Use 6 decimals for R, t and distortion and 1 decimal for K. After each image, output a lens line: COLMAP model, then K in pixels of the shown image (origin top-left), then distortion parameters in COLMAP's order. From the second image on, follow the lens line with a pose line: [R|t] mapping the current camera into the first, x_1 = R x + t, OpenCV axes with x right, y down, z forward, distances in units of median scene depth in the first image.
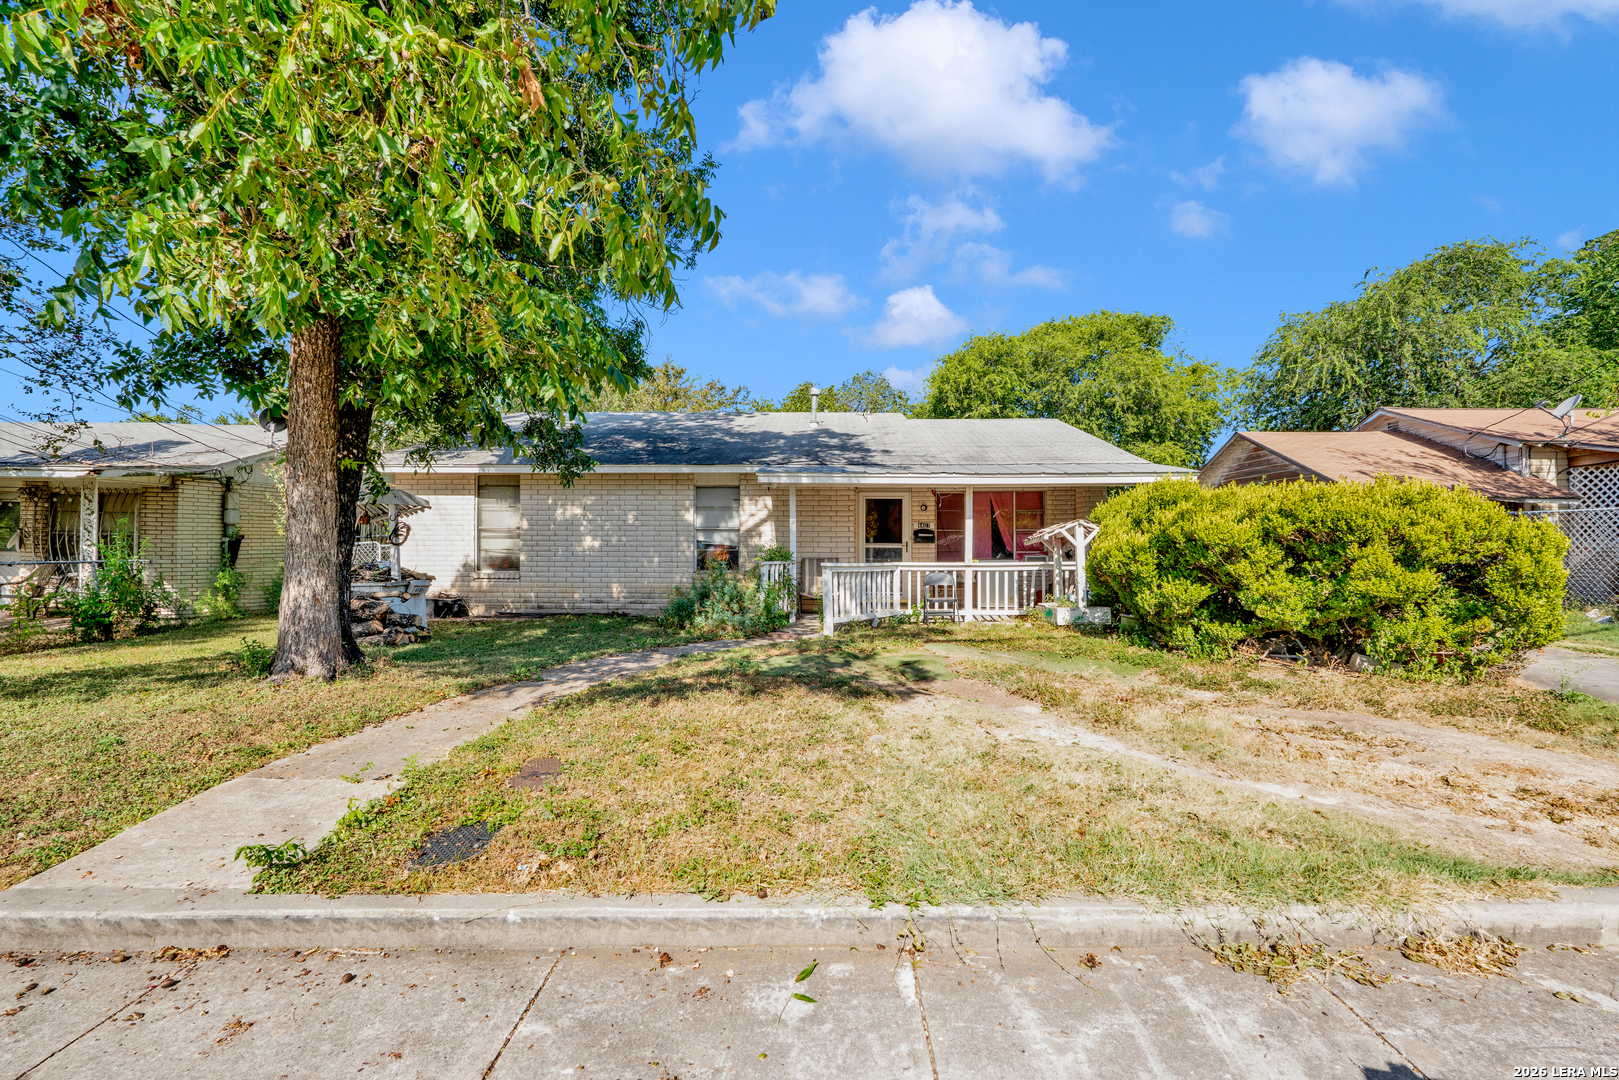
lens RADIAL K [[743.0, 0, 809.5], [0, 743.0, 540.0], [0, 0, 1]] dist [-0.016761, 0.000242]
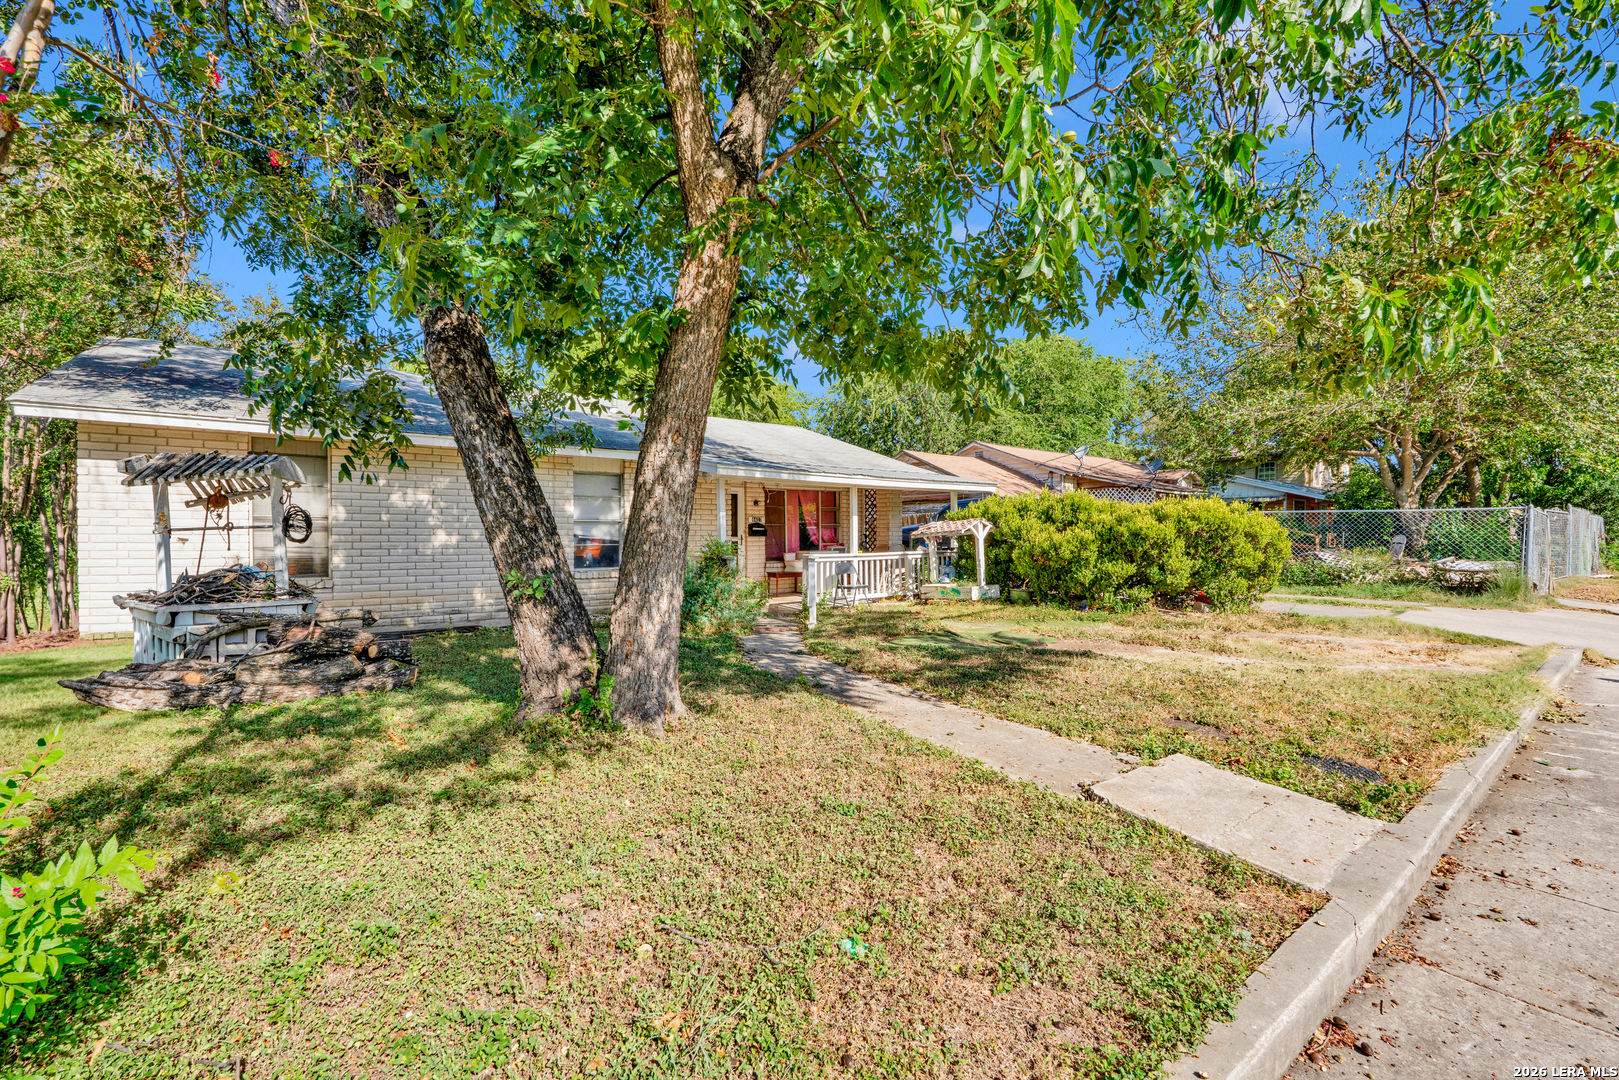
lens RADIAL K [[743.7, 0, 809.5], [0, 743.7, 540.0], [0, 0, 1]] dist [-0.000800, -0.000324]
pose [[0.745979, -0.008063, 0.665920, -0.605590], [-0.000929, 0.999913, 0.013148, -0.005642], [-0.665968, -0.010427, 0.745907, 0.184459]]
